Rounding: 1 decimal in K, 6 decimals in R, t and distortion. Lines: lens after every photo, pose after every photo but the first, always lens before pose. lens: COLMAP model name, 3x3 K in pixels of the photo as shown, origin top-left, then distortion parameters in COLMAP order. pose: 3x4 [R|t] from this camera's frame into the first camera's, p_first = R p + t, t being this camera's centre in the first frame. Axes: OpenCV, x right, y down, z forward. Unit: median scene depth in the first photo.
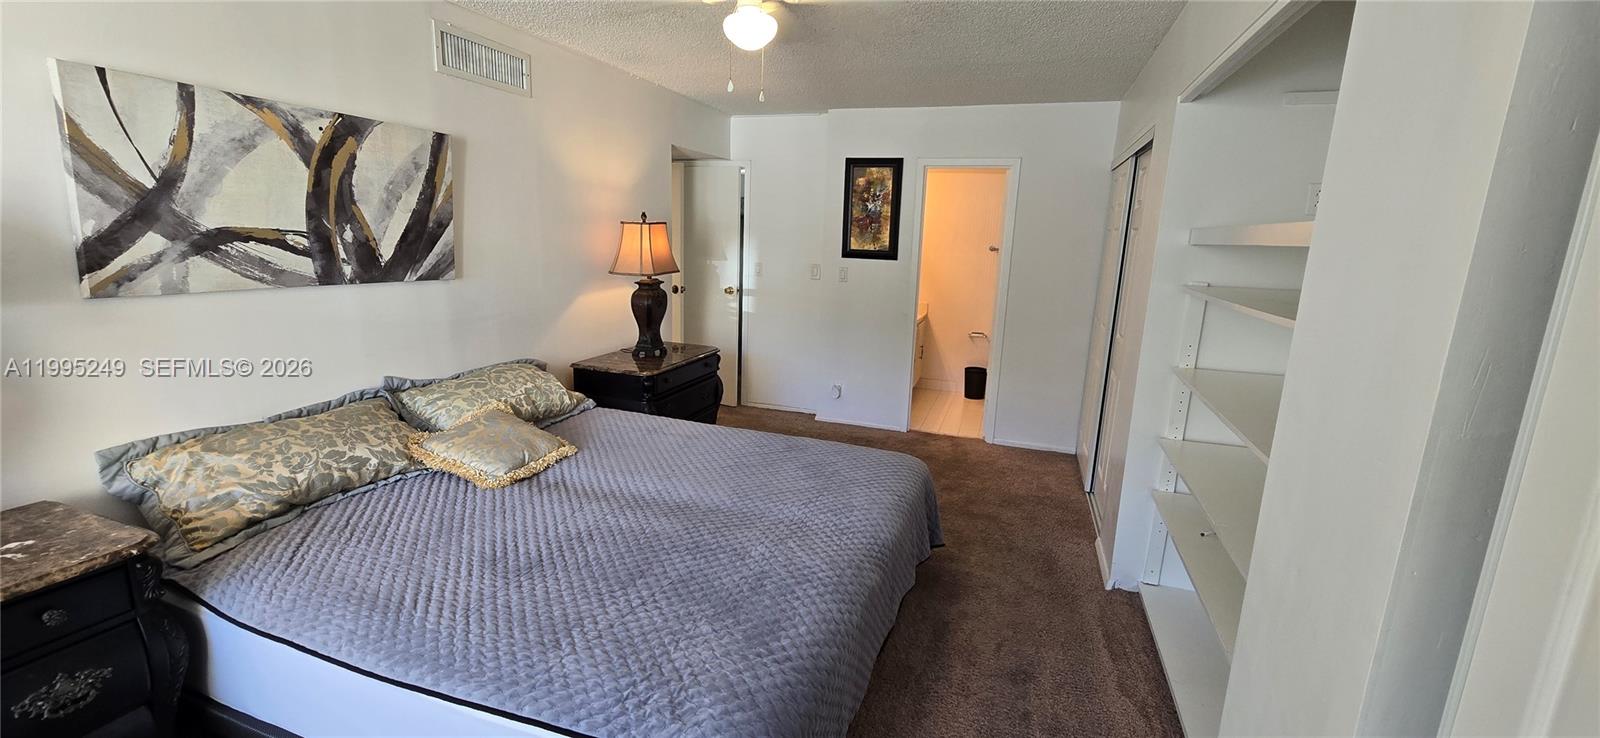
lens RADIAL K [[646.9, 0, 795.9], [0, 646.9, 363.9], [0, 0, 1]] dist [-0.000075, -0.000010]
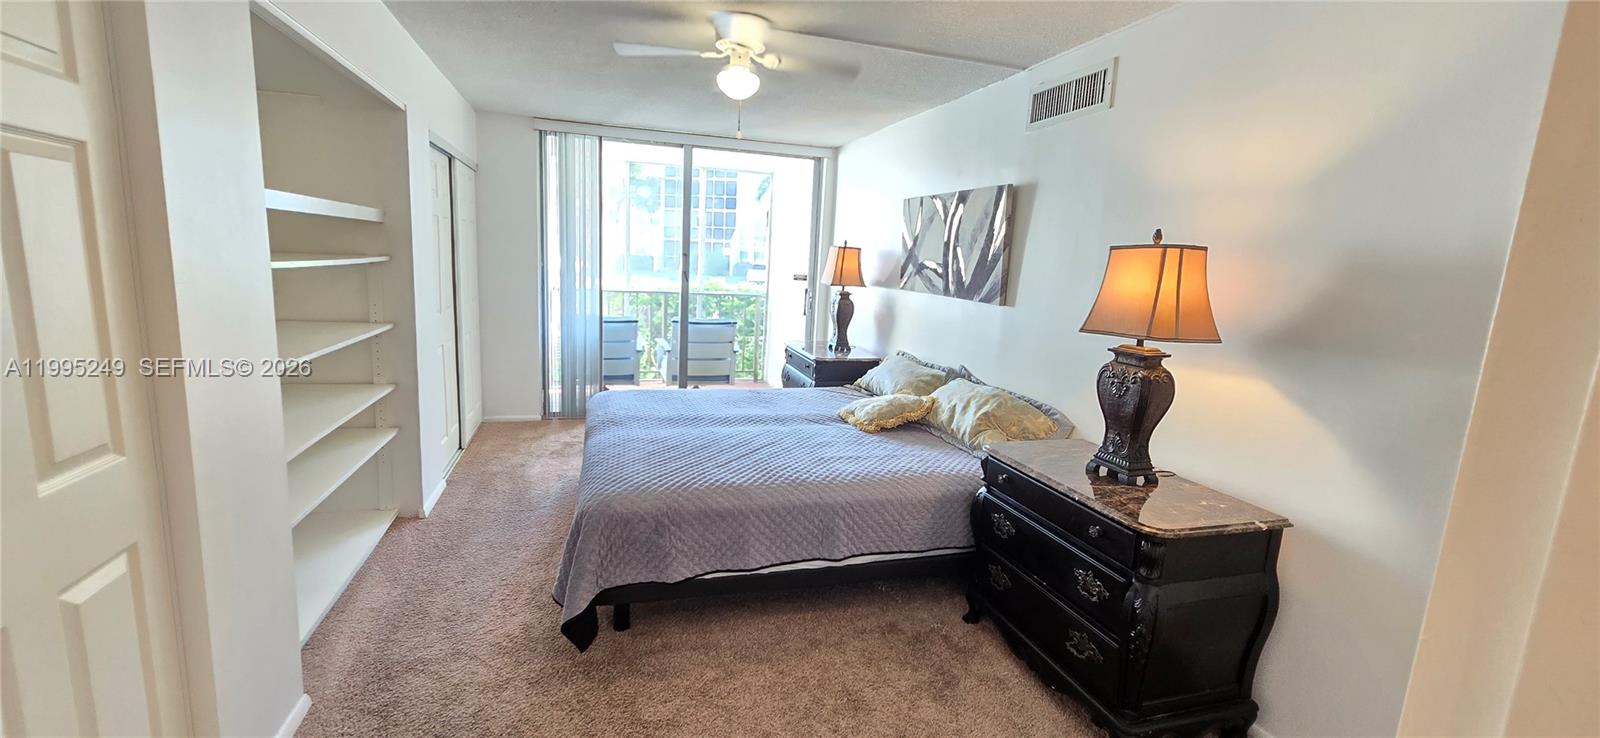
lens RADIAL K [[646.9, 0, 803.1], [0, 646.9, 369.0], [0, 0, 1]] dist [-0.000075, -0.000010]
pose [[-0.827062, 0.021721, -0.561691, 0.488209], [-0.183850, 0.933841, 0.306822, -0.360958], [0.531195, 0.357027, -0.768351, 1.990881]]
